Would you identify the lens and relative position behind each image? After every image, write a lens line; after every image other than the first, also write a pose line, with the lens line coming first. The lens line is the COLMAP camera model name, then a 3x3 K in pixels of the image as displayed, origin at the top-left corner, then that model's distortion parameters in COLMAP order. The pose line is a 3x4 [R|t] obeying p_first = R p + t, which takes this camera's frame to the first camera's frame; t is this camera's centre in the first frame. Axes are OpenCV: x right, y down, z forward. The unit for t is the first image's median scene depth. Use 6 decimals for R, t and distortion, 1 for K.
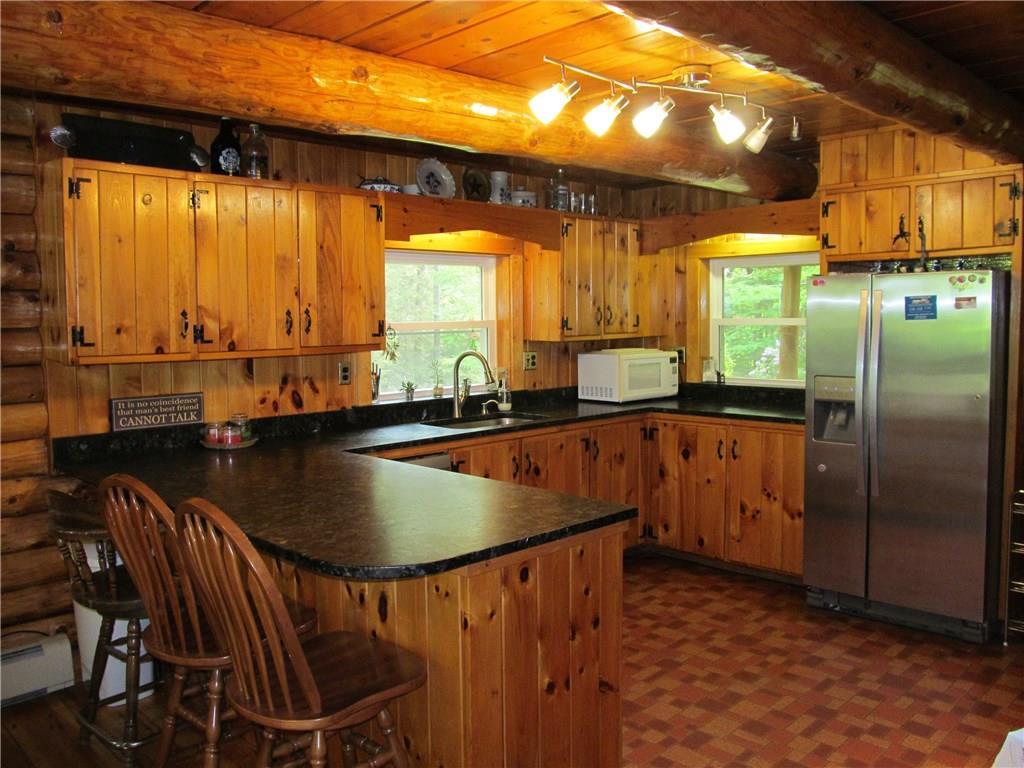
lens RADIAL K [[887.2, 0, 512.0], [0, 887.2, 384.0], [0, 0, 1]] dist [-0.040413, 0.009536]
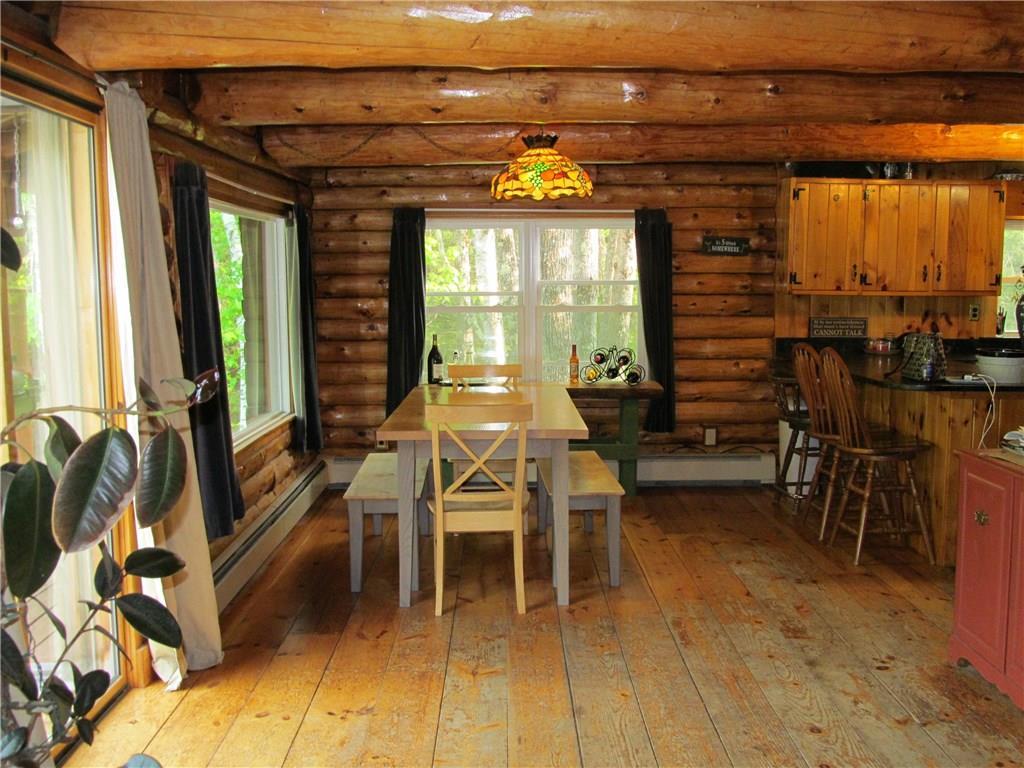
lens RADIAL K [[1020.2, 0, 512.0], [0, 1020.2, 384.0], [0, 0, 1]] dist [-0.102685, 0.020762]
pose [[0.727676, 0.086045, -0.680502, 0.444732], [-0.061913, 0.996290, 0.059769, 0.063672], [0.683121, -0.001361, 0.730304, -0.778674]]
